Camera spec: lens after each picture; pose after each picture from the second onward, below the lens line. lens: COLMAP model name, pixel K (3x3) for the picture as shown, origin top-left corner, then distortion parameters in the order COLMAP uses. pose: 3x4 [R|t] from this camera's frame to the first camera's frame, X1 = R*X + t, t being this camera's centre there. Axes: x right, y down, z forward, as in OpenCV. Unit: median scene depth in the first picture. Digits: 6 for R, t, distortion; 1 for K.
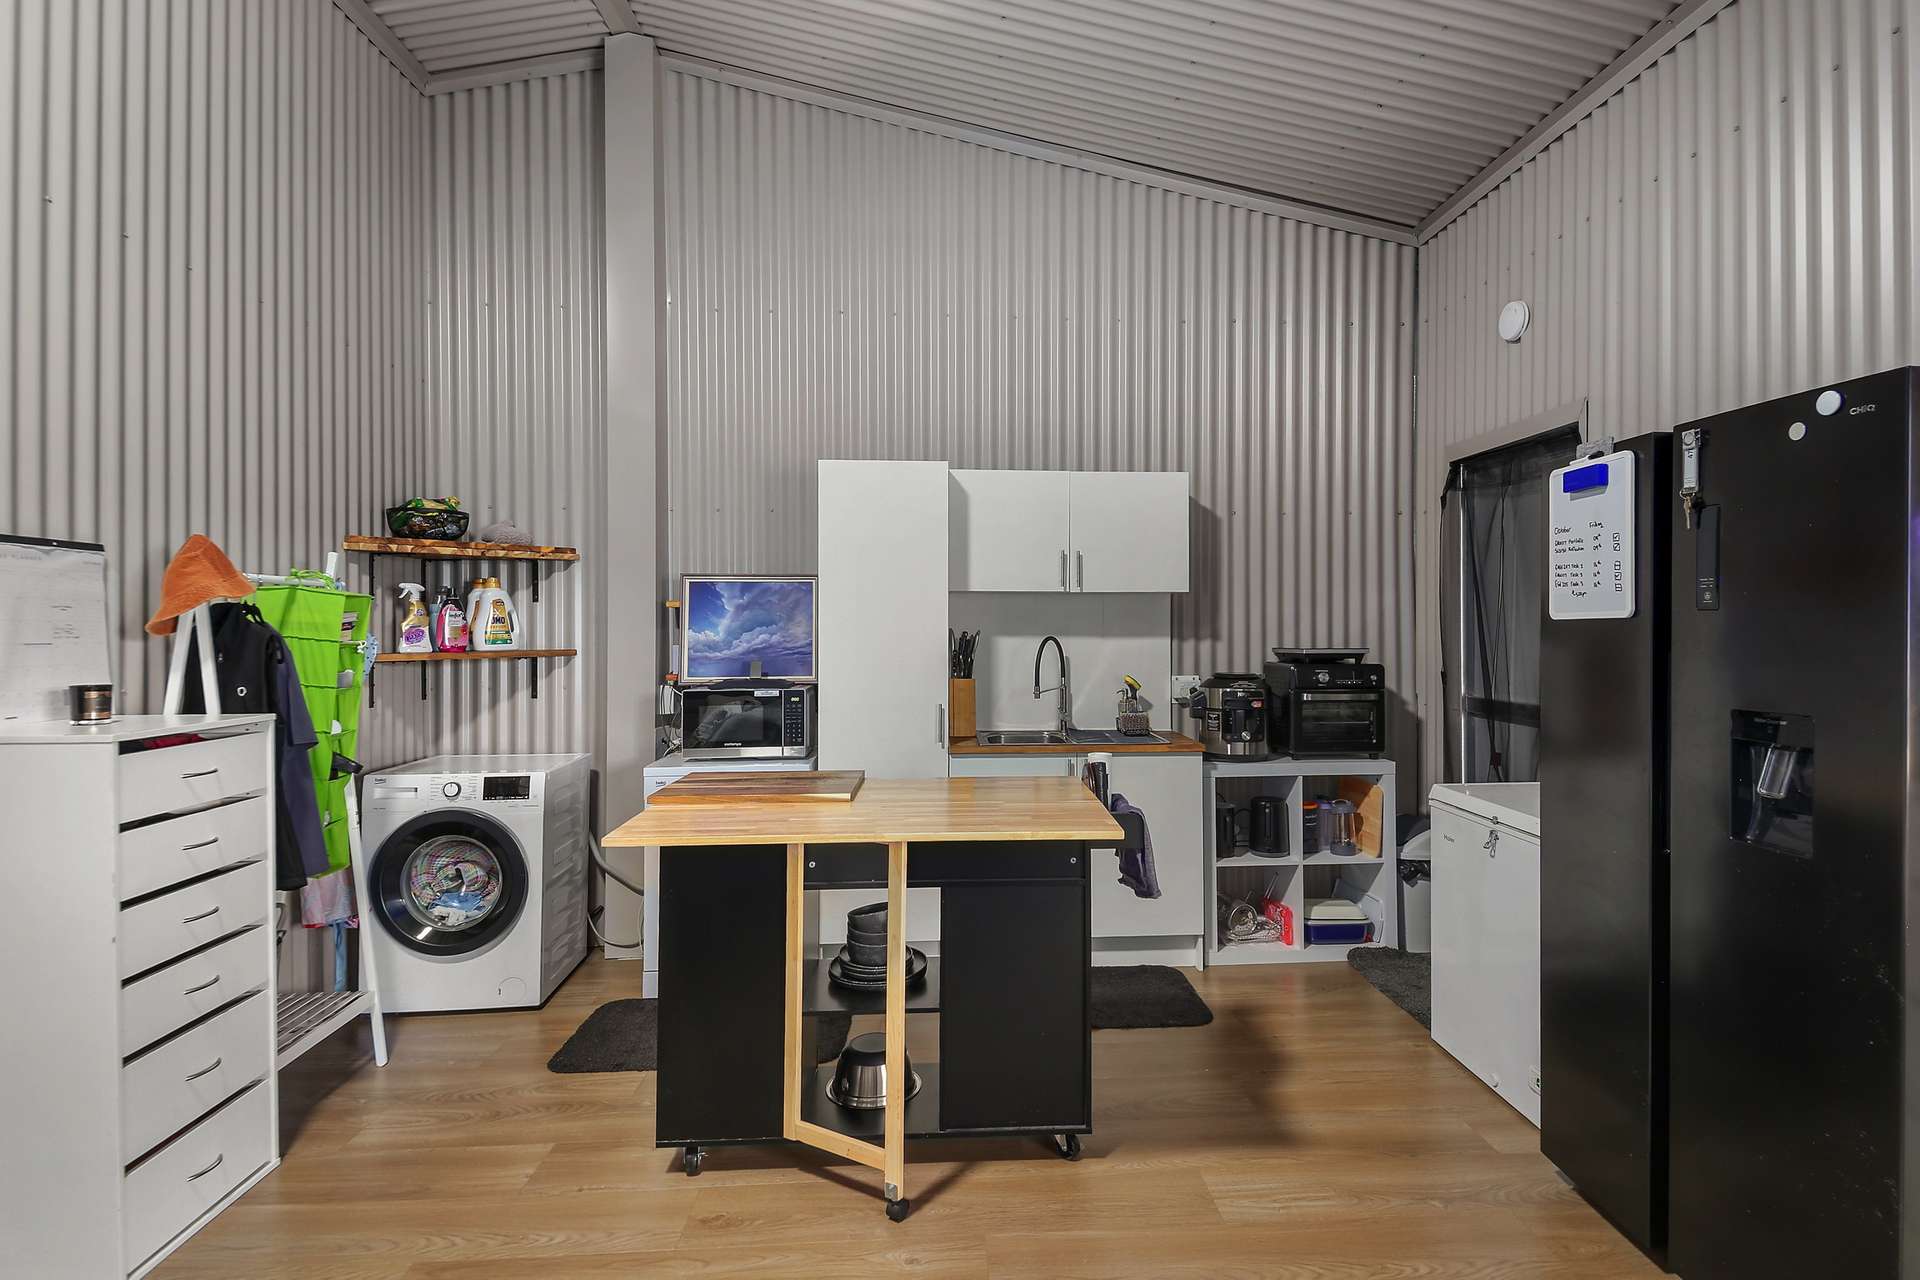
lens RADIAL K [[976.8, 0, 960.0], [0, 976.8, 640.0], [0, 0, 1]] dist [-0.002858, -0.000711]
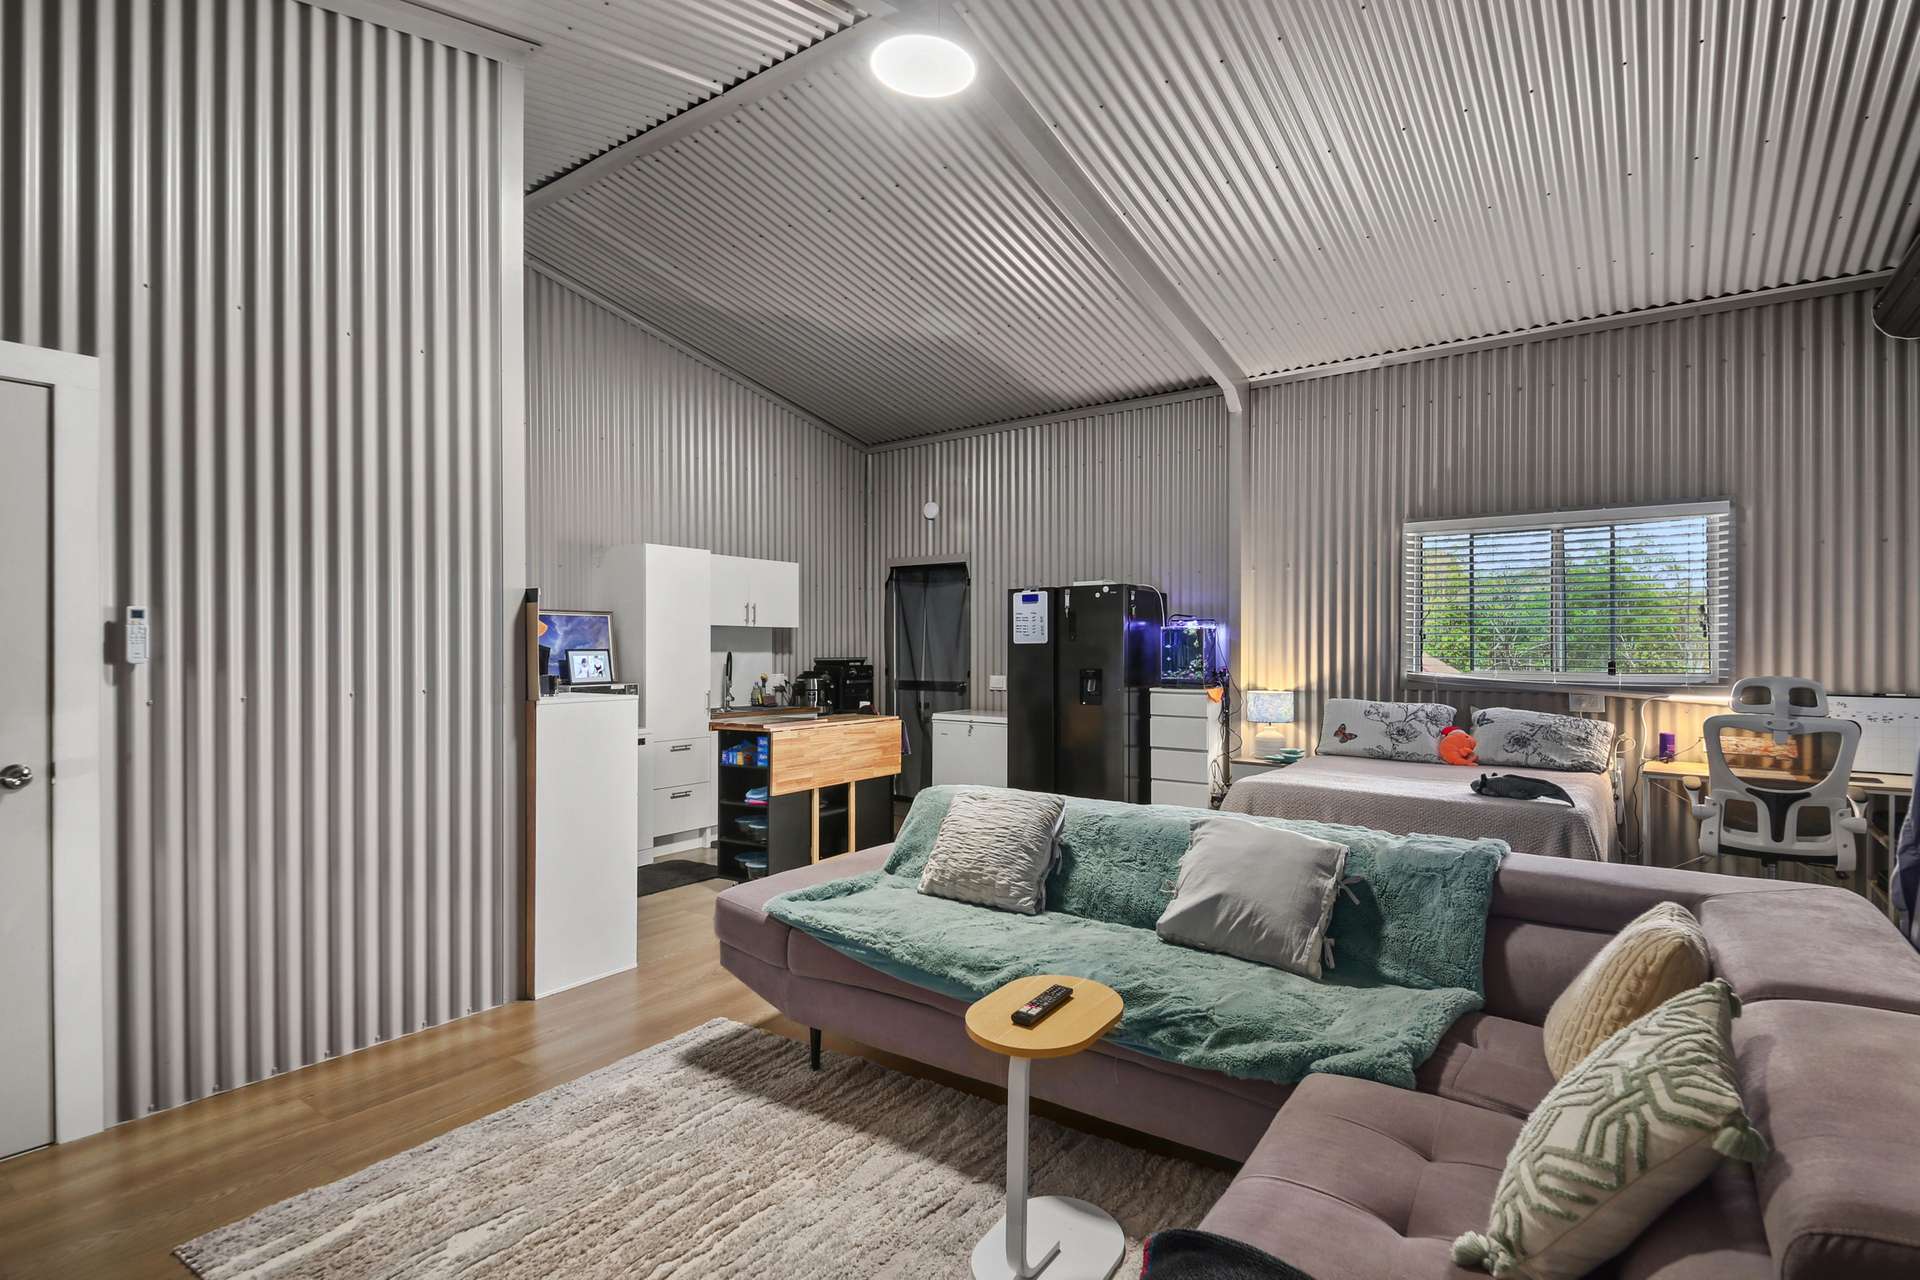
lens RADIAL K [[976.8, 0, 960.0], [0, 976.8, 640.0], [0, 0, 1]] dist [-0.002858, -0.000711]
pose [[0.618173, 0.007995, 0.786001, -1.162972], [0.009946, 0.999789, -0.017991, 0.012156], [-0.785979, 0.018939, 0.617963, -0.440488]]
